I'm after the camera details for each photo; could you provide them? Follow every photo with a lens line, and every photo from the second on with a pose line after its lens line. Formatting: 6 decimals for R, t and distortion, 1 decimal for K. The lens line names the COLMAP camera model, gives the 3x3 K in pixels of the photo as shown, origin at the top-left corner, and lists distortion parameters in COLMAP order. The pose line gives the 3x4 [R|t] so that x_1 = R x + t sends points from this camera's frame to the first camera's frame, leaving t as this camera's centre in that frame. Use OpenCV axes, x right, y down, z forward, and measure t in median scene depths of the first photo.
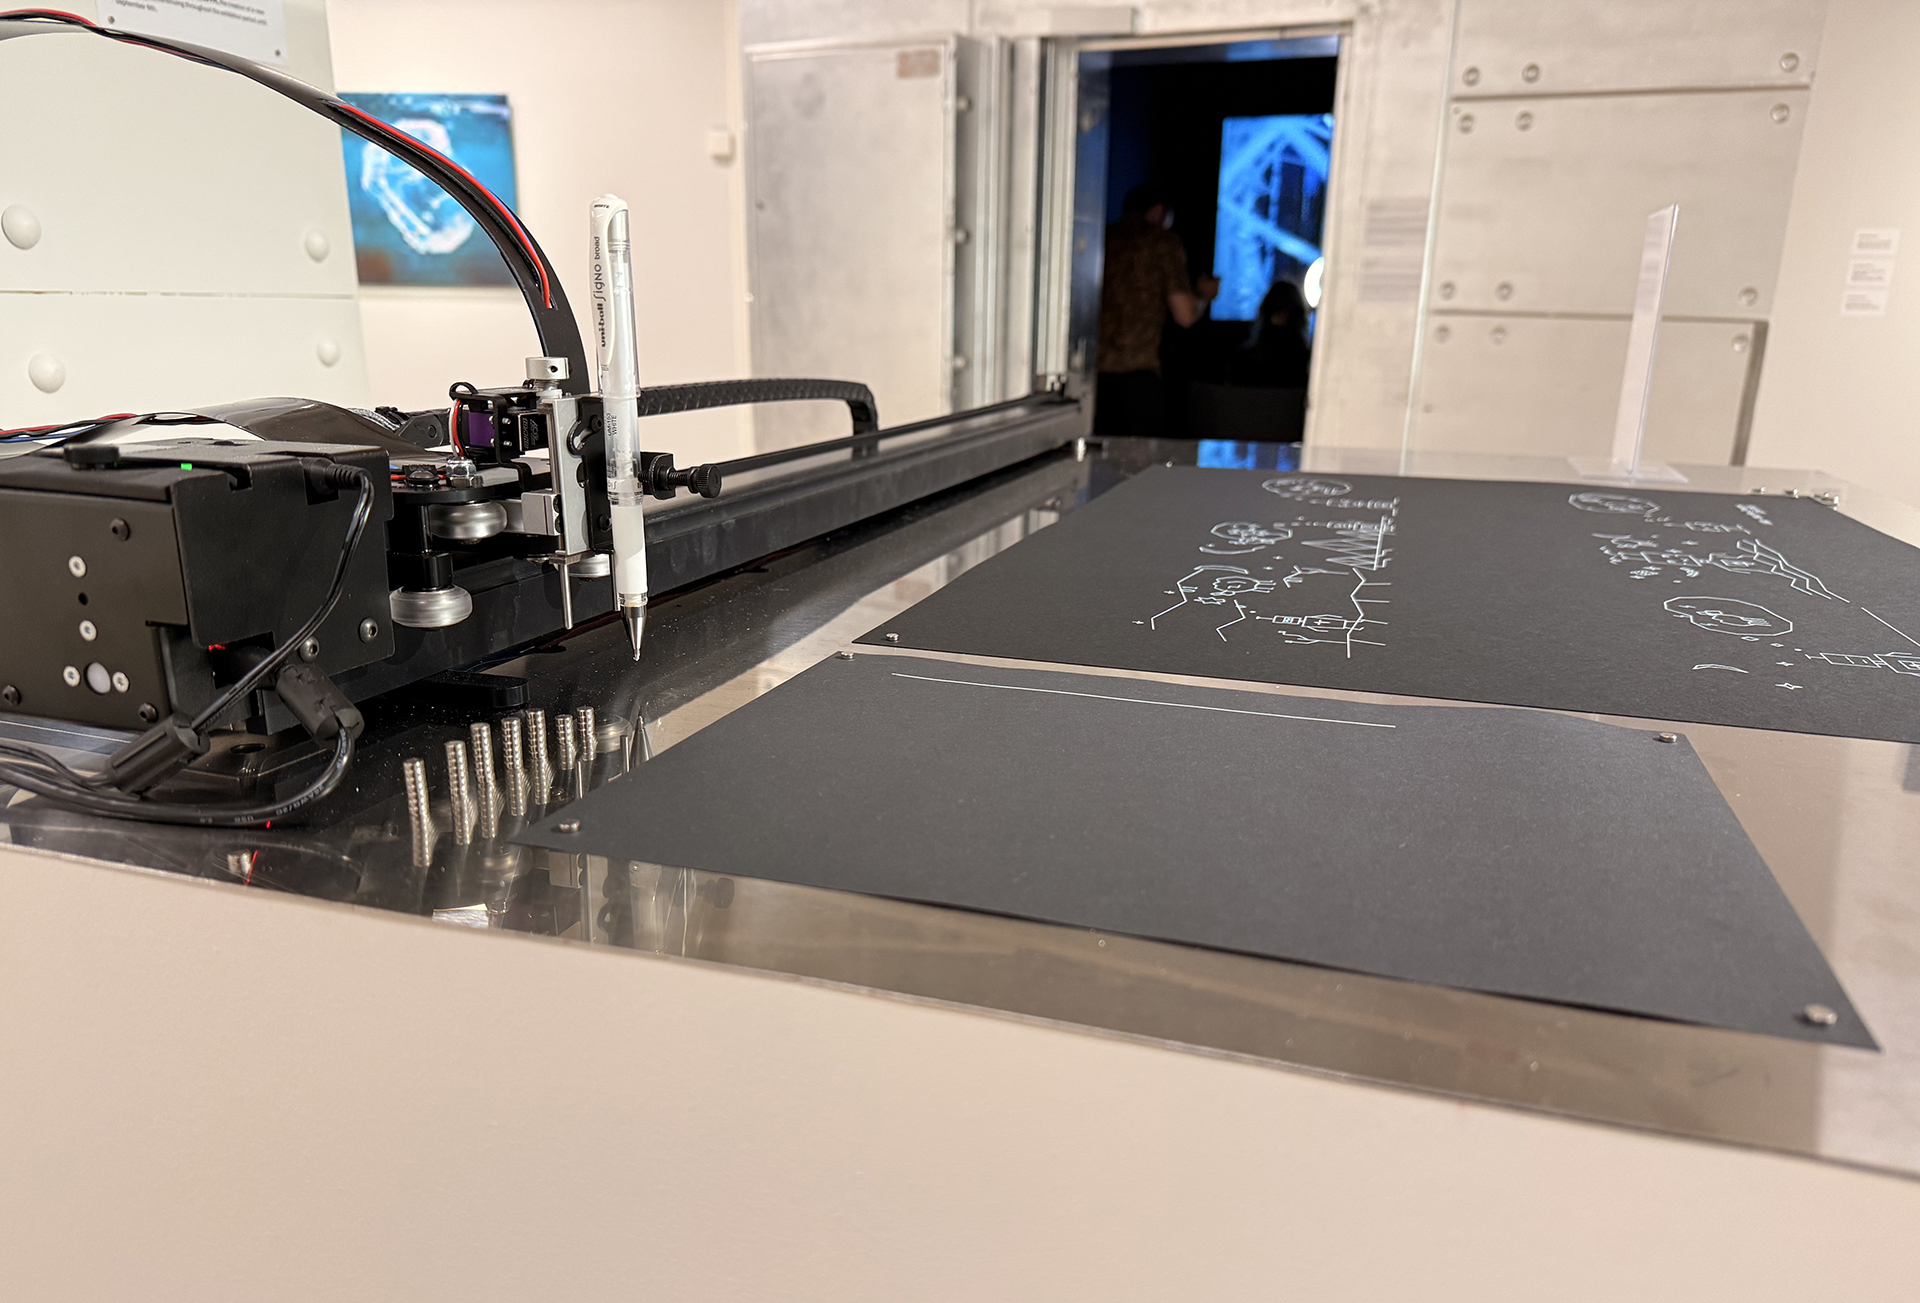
lens RADIAL K [[1365.1, 0, 957.1], [0, 1365.1, 658.4], [0, 0, 1]] dist [-0.018820, 0.011574]
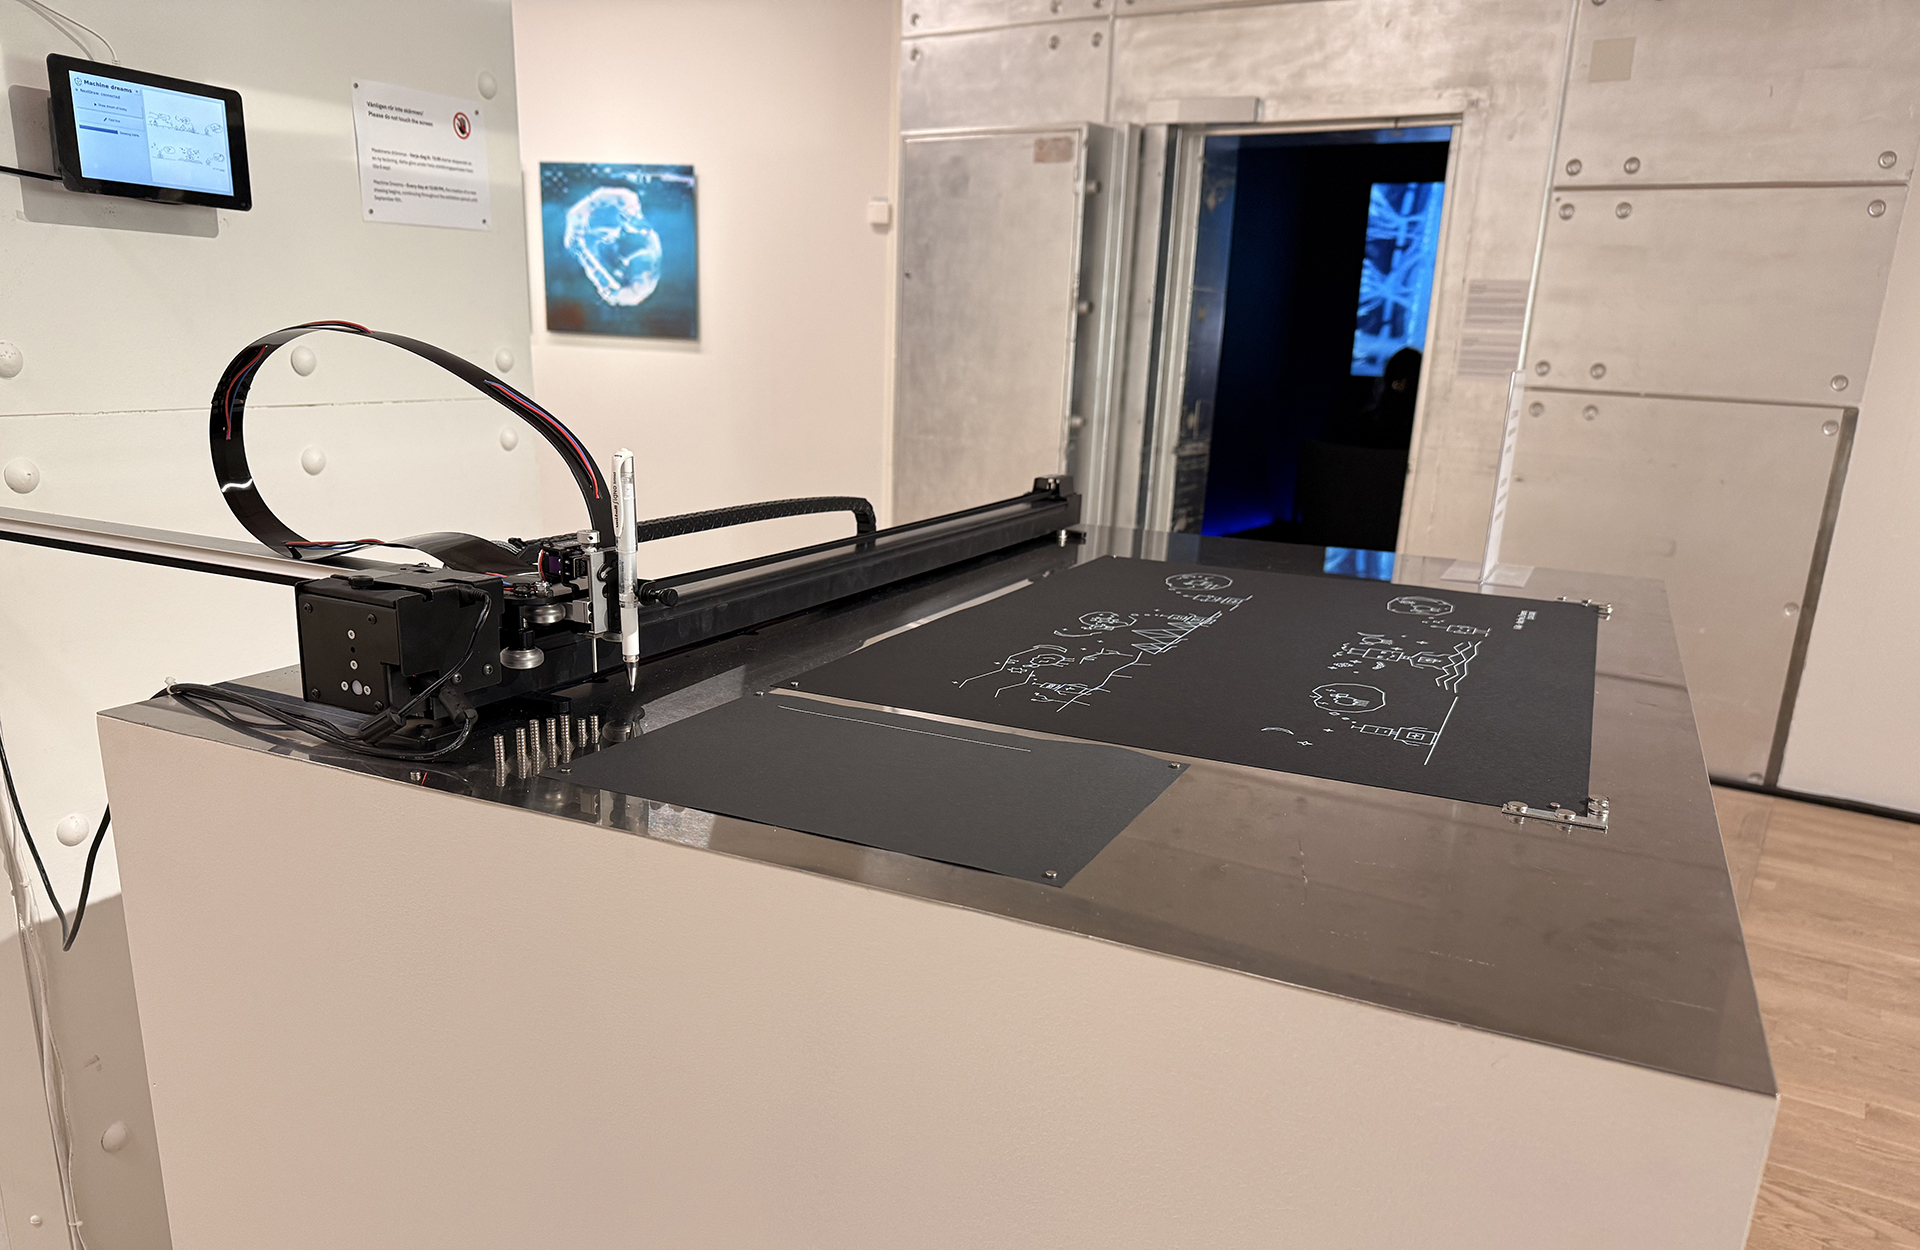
lens RADIAL K [[1350.8, 0, 971.6], [0, 1350.8, 656.5], [0, 0, 1]] dist [0.032487, -0.016284]
pose [[0.992341, 0.052737, -0.111708, 0.053771], [-0.054988, 0.998340, -0.017163, -0.004992], [0.110618, 0.023174, 0.993593, -0.097680]]
